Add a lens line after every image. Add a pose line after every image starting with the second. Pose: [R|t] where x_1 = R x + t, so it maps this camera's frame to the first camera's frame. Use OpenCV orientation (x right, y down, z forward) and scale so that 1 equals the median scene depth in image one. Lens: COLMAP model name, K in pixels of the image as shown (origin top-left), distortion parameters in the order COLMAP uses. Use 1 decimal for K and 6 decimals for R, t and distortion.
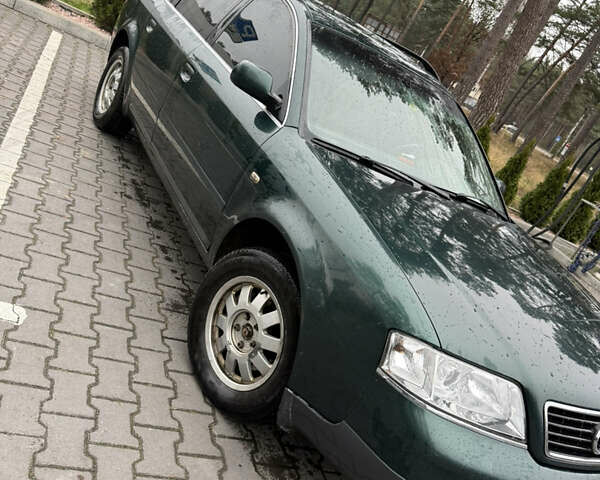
lens RADIAL K [[562.2, 0, 302.9], [0, 562.2, 239.6], [0, 0, 1]] dist [0.046784, 0.000000]
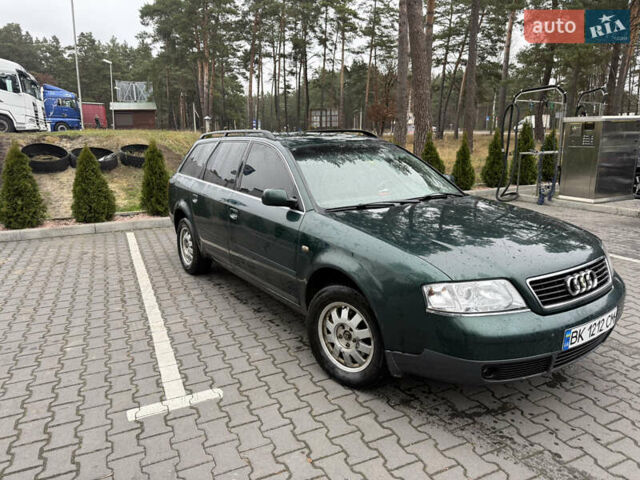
lens RADIAL K [[454.4, 0, 317.6], [0, 454.4, 235.5], [0, 0, 1]] dist [0.040820, -0.000627]
pose [[0.877291, -0.479891, -0.008049, -0.018624], [0.475009, 0.870524, -0.128664, 0.030325], [0.068751, 0.109053, 0.991656, -0.213821]]
